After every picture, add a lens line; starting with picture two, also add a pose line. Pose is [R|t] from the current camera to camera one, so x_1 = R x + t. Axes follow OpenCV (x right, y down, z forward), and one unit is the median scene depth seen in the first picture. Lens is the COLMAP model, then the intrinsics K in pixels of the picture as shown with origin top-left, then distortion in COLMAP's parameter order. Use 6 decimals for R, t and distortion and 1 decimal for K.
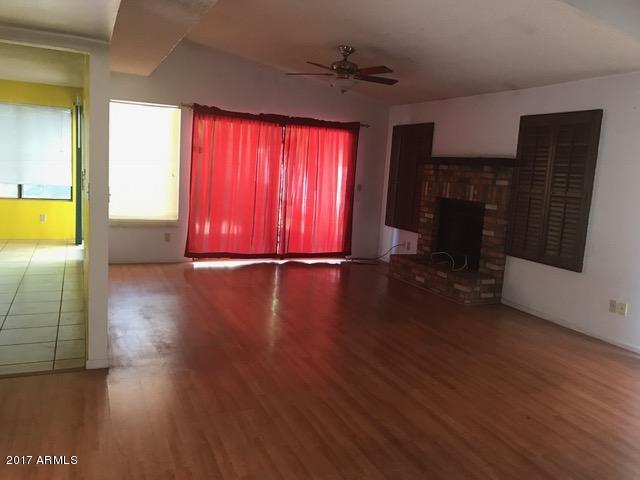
lens RADIAL K [[519.8, 0, 319.2], [0, 519.8, 241.5], [0, 0, 1]] dist [0.036481, -0.012630]
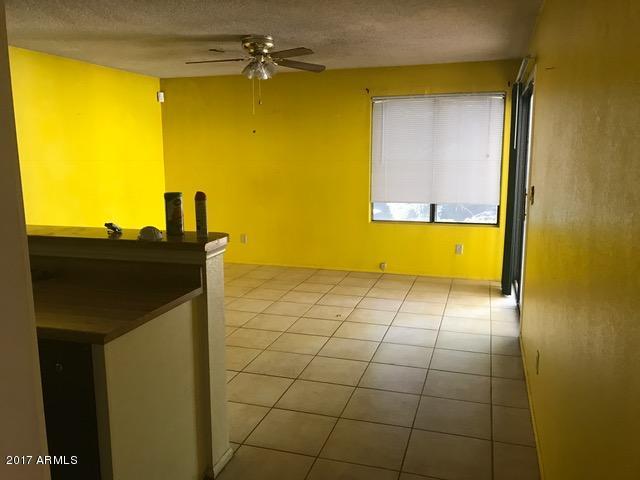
lens RADIAL K [[519.8, 0, 319.2], [0, 519.8, 239.3], [0, 0, 1]] dist [0.036481, -0.012630]
pose [[0.738805, 0.042132, -0.672602, -0.188217], [-0.036658, 0.999079, 0.022316, -0.068488], [0.672922, 0.008169, 0.739668, 0.342842]]
